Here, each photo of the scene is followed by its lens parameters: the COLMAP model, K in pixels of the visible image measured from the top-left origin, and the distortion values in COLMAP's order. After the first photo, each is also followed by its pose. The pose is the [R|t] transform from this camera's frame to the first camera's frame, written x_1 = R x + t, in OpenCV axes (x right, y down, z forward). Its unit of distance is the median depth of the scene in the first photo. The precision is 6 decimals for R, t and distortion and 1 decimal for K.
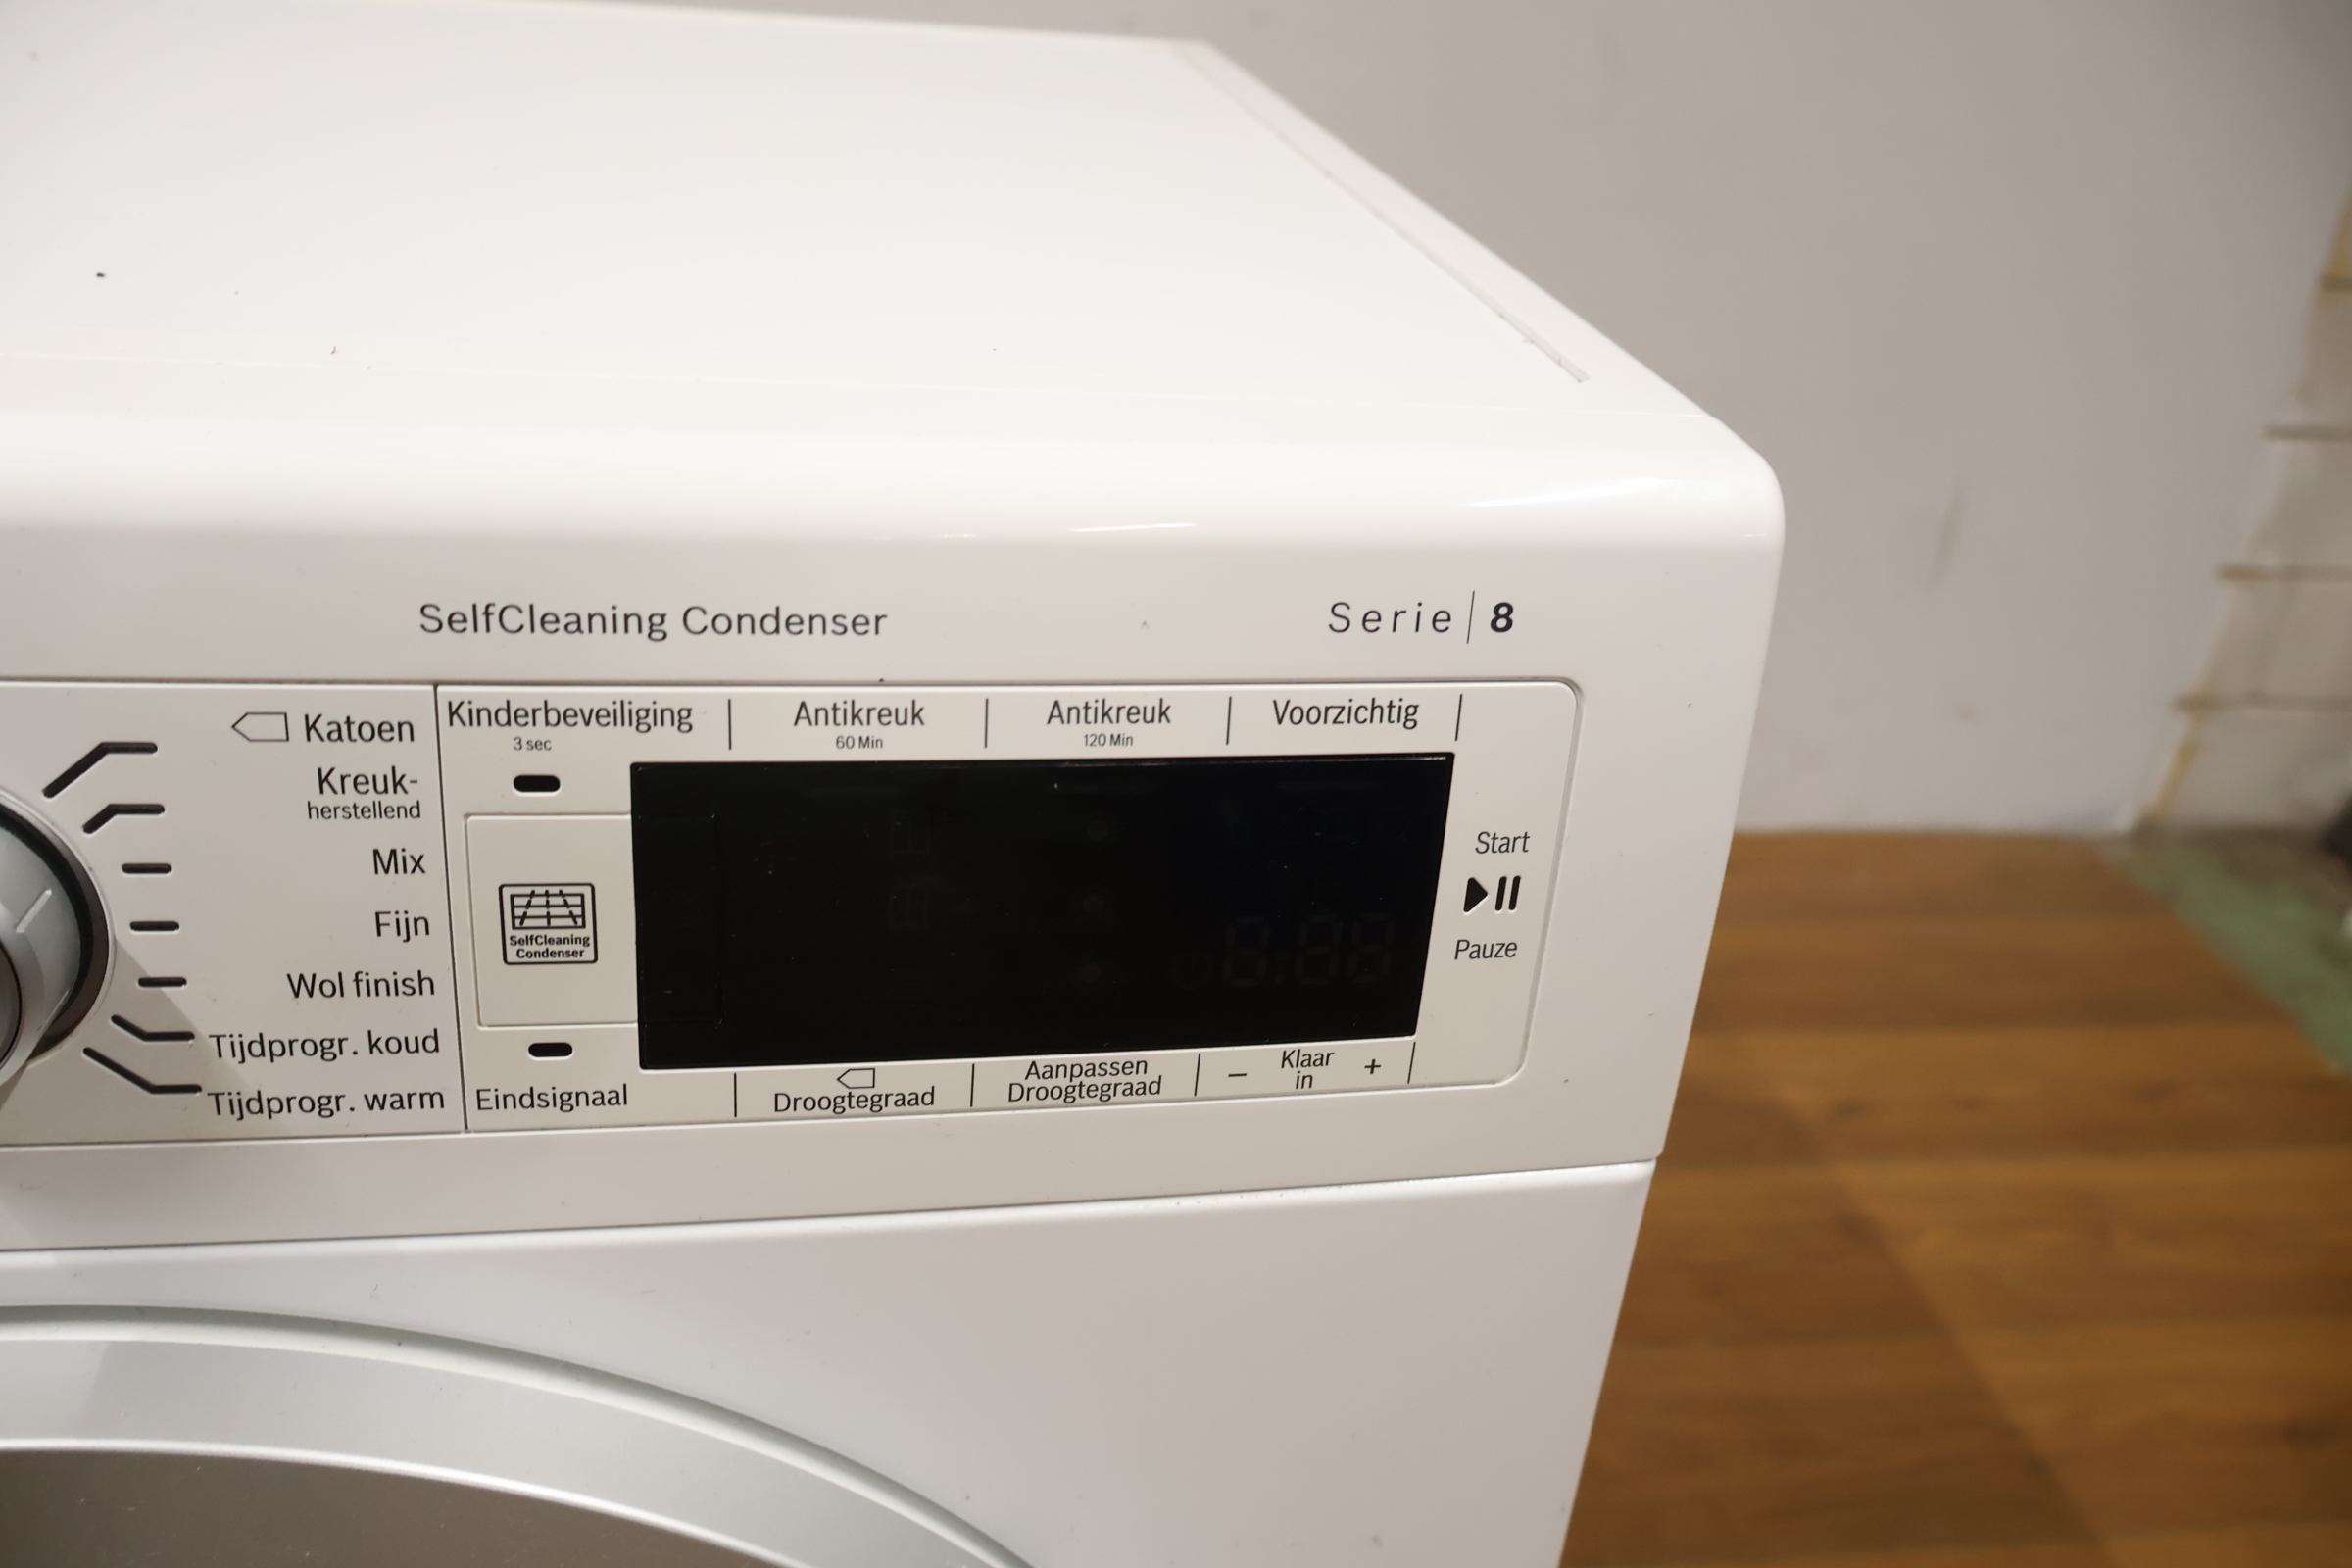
lens RADIAL K [[1987.5, 0, 1174.6], [0, 1987.5, 789.9], [0, 0, 1]] dist [-0.002218, 0.000740]
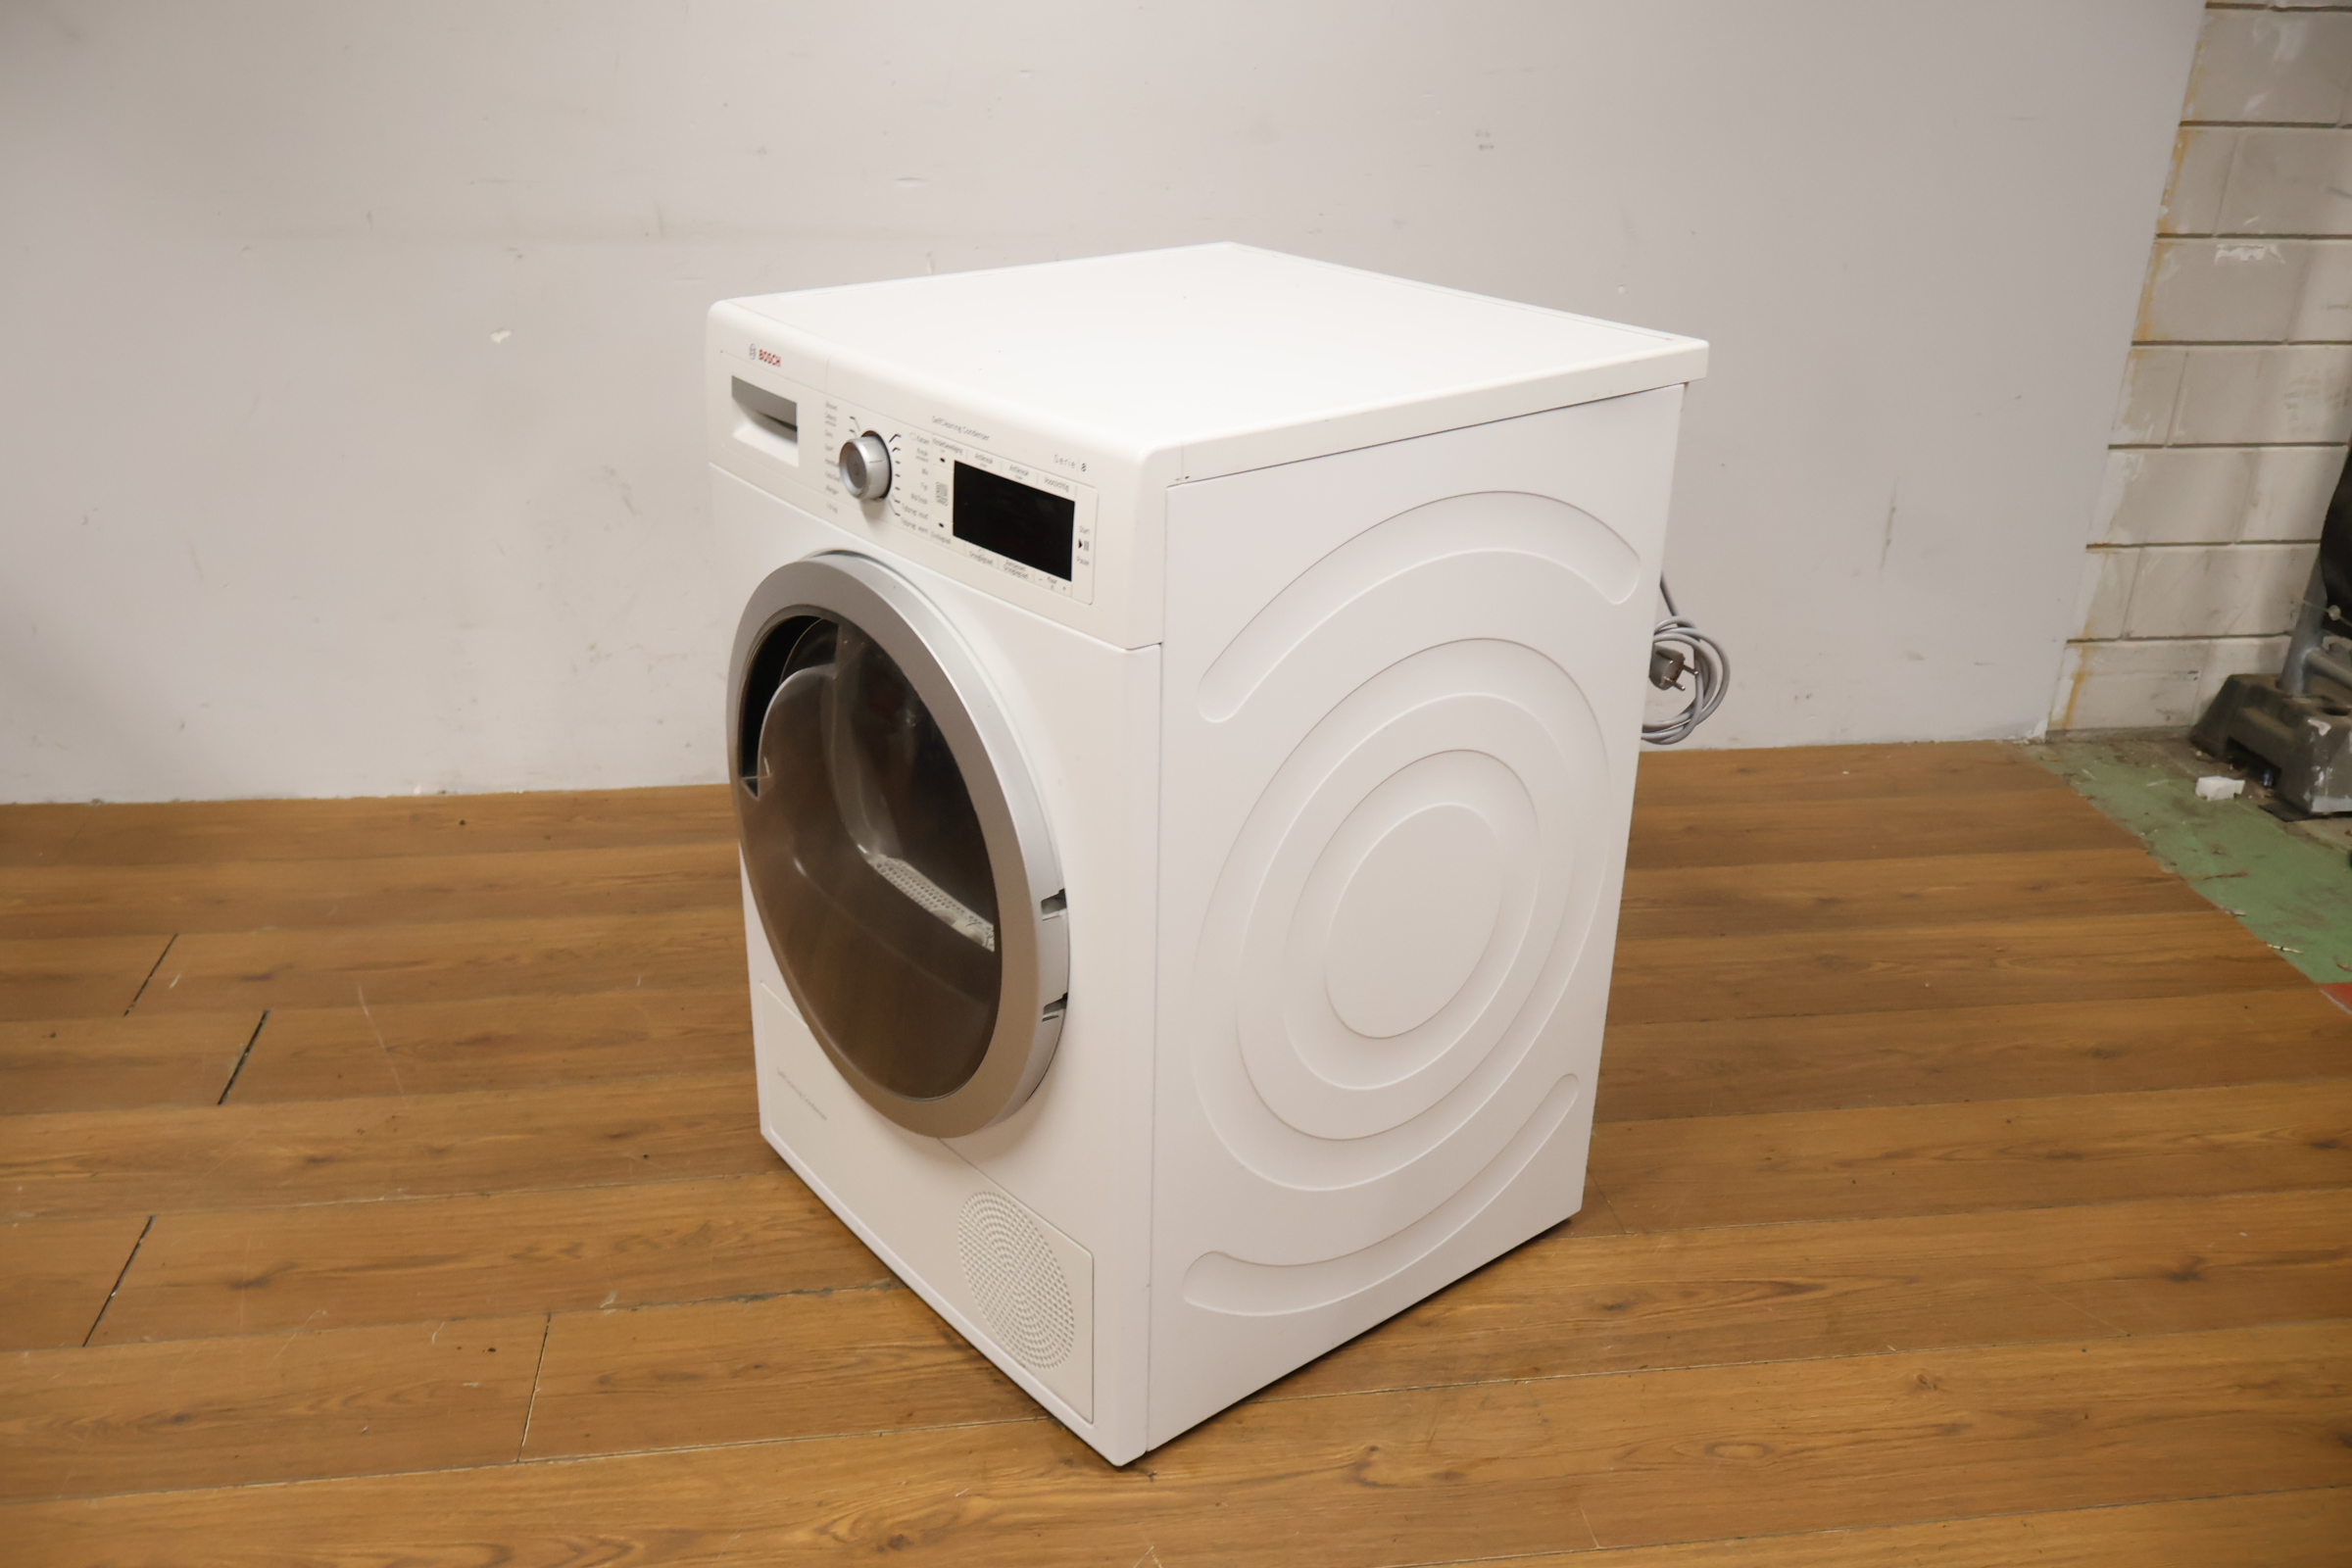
lens RADIAL K [[2013.4, 0, 1165.7], [0, 2013.4, 776.3], [0, 0, 1]] dist [0.000701, -0.003427]
pose [[0.997550, -0.052038, -0.046761, -0.416120], [0.049544, 0.997364, -0.053010, 0.567521], [0.049396, 0.050563, 0.997499, -2.655479]]
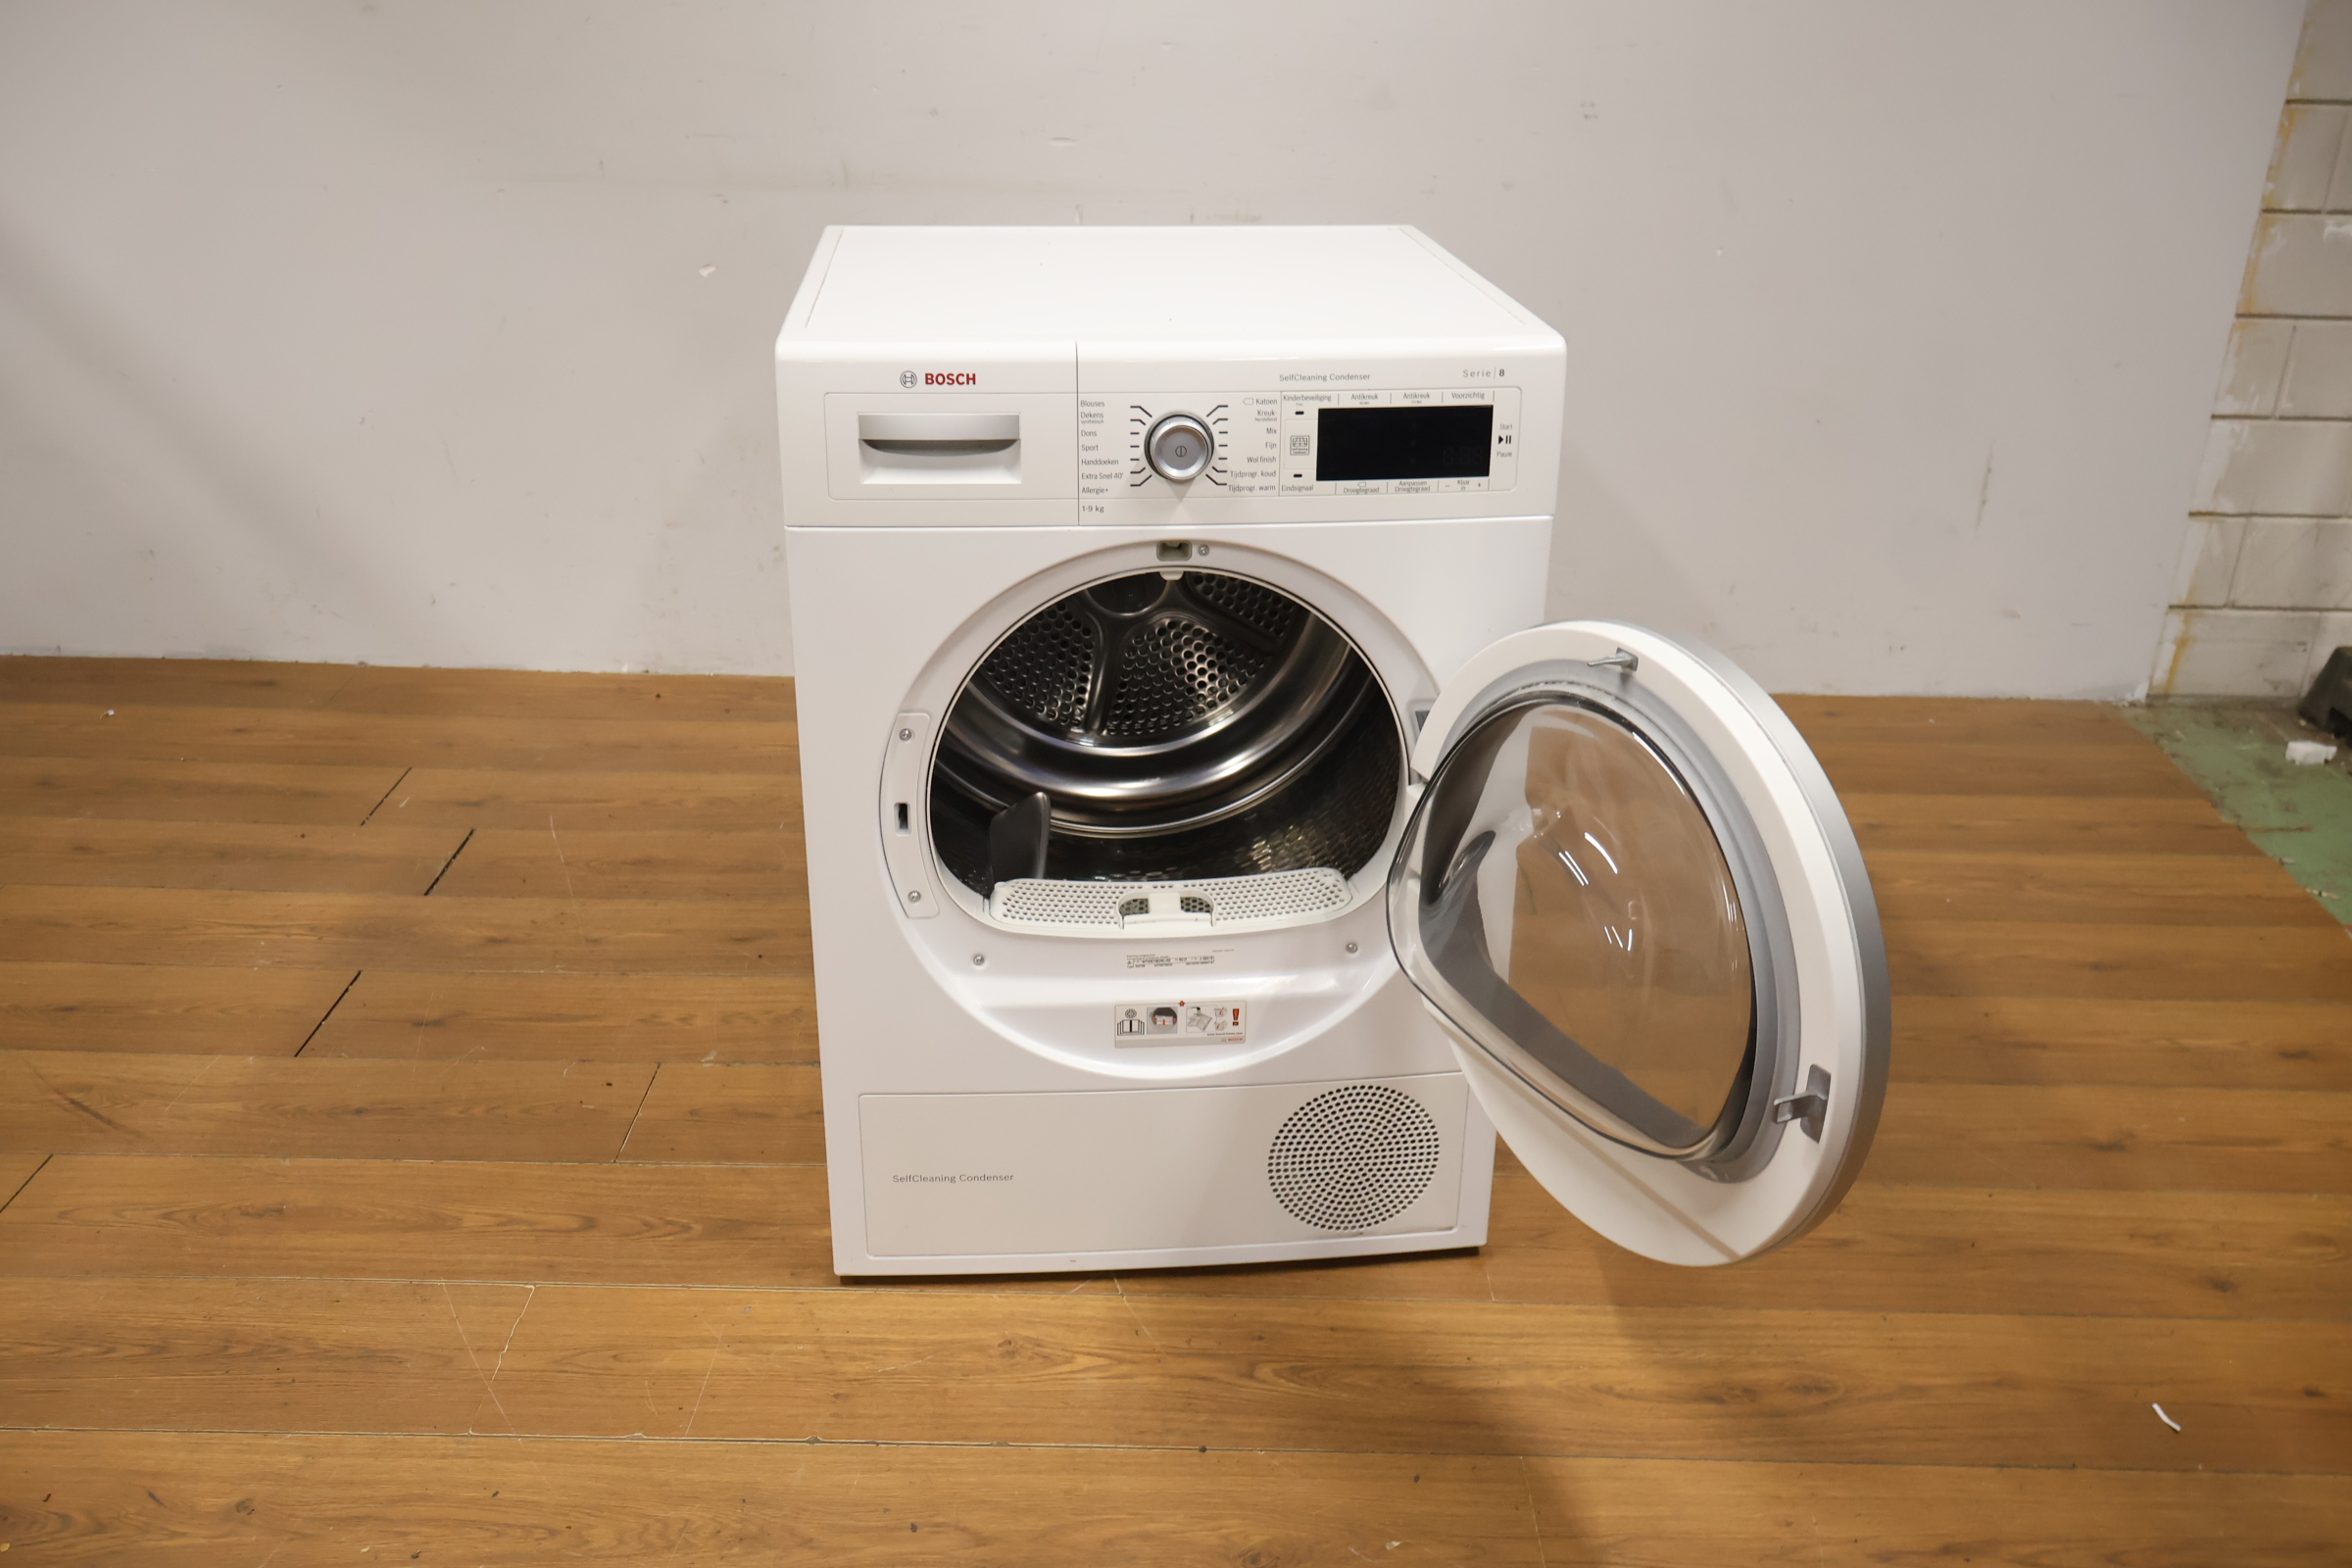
lens RADIAL K [[2029.4, 0, 1179.6], [0, 2029.4, 776.7], [0, 0, 1]] dist [-0.004317, 0.011273]
pose [[0.983431, 0.000392, -0.181283, 0.381297], [-0.011689, 0.998054, -0.061252, 1.062281], [0.180906, 0.062356, 0.981522, -3.395162]]
